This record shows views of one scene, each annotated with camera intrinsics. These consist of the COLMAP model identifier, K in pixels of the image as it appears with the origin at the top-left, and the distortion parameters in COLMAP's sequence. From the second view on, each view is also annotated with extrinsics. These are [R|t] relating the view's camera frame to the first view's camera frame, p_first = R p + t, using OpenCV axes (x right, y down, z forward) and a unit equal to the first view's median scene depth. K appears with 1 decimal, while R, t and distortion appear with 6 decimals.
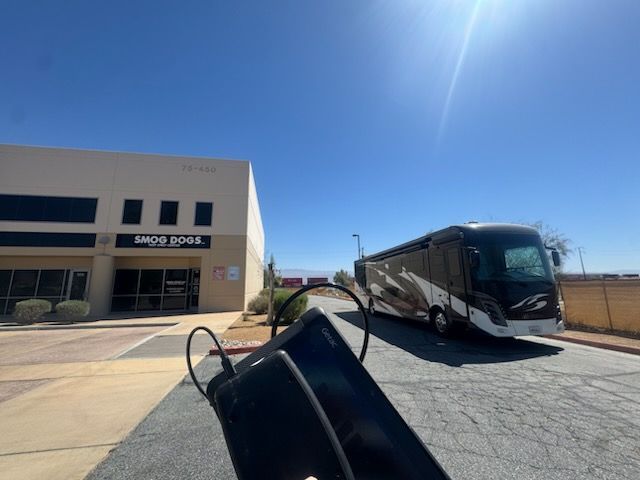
lens RADIAL K [[251.1, 0, 322.6], [0, 251.1, 238.5], [0, 0, 1]] dist [-0.014620, -0.000072]
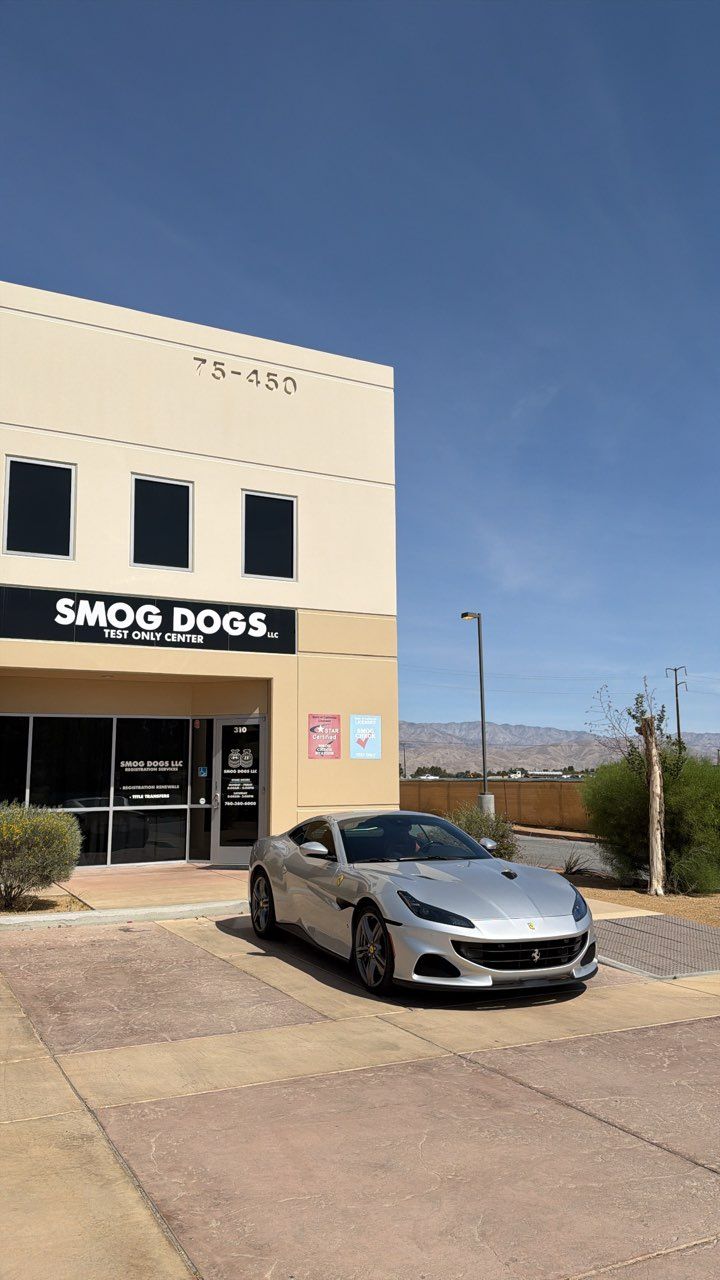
lens RADIAL K [[941.7, 0, 394.4], [0, 941.7, 642.4], [0, 0, 1]] dist [0.046164, 0.002378]
pose [[0.955036, 0.049730, 0.292291, -0.676584], [-0.060789, 0.997733, 0.028869, -0.013943], [-0.290193, -0.045339, 0.955894, -0.117869]]
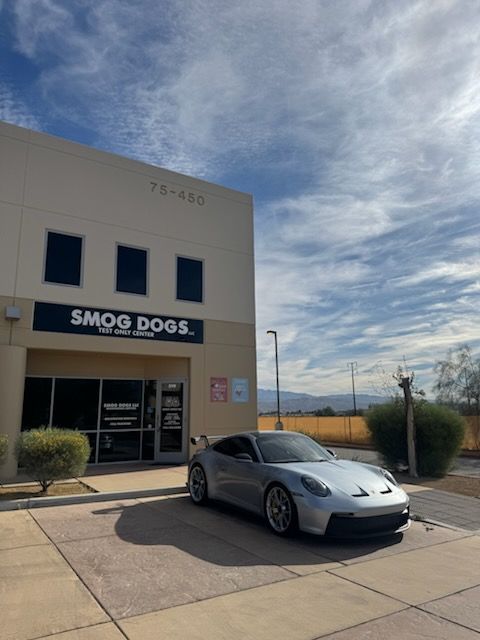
lens RADIAL K [[446.7, 0, 251.9], [0, 446.7, 323.9], [0, 0, 1]] dist [0.035987, -0.055359]
pose [[0.926624, 0.078640, 0.367673, -0.723215], [-0.069899, 0.996866, -0.037053, 0.025201], [-0.369435, 0.008634, 0.929217, 0.054237]]
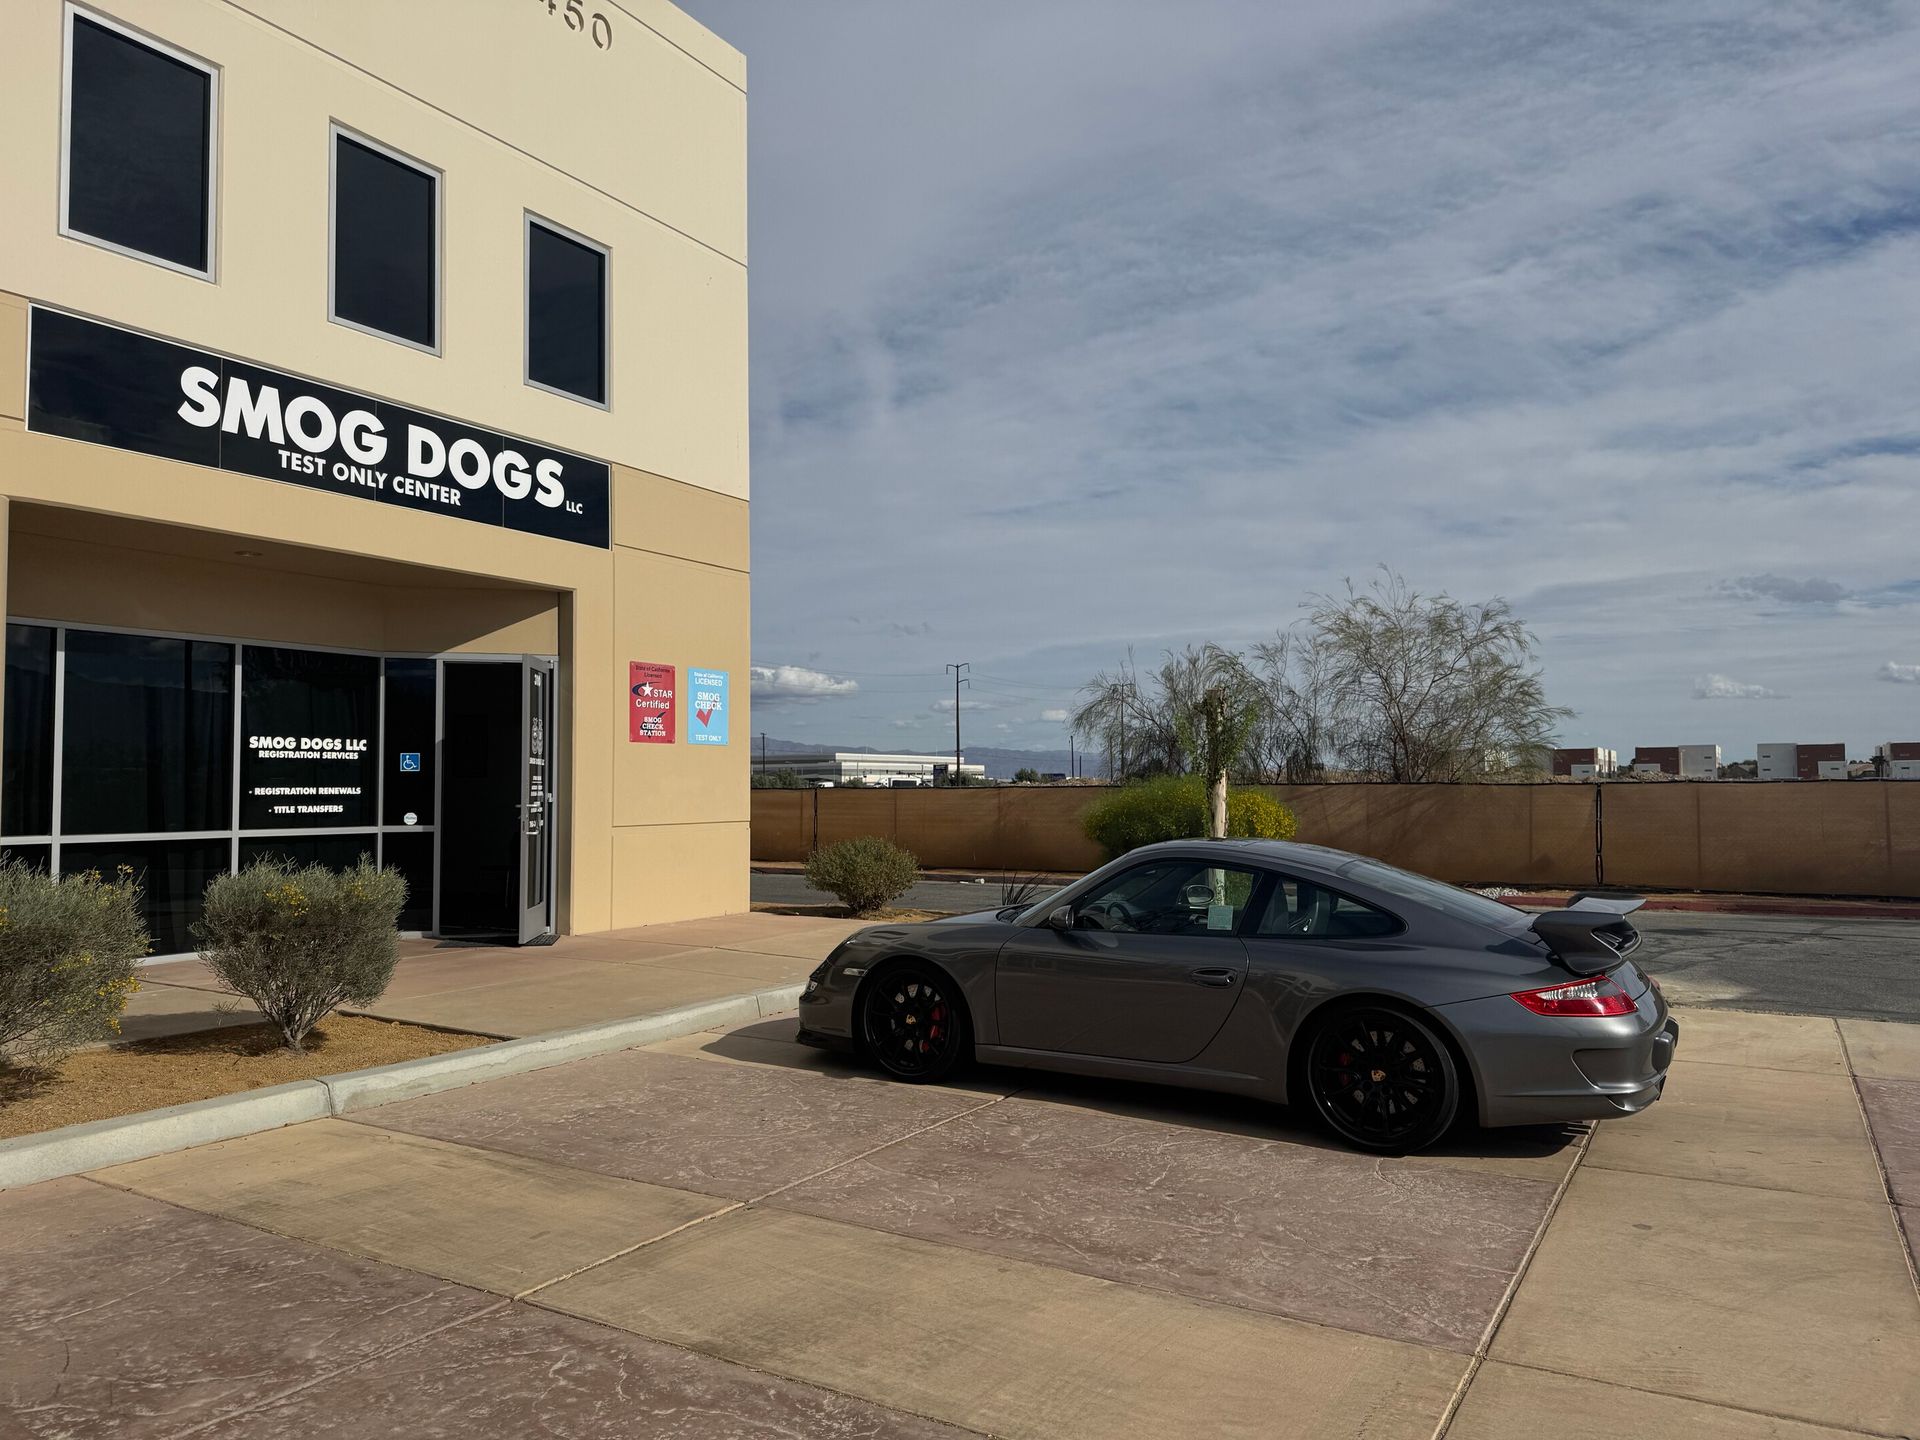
lens RADIAL K [[1340.0, 0, 969.4], [0, 1340.0, 733.5], [0, 0, 1]] dist [0.035987, -0.055359]
pose [[0.660390, 0.044204, 0.749621, -0.953907], [-0.142696, 0.987464, 0.067481, 0.067668], [-0.737240, -0.151532, 0.658419, 0.240721]]
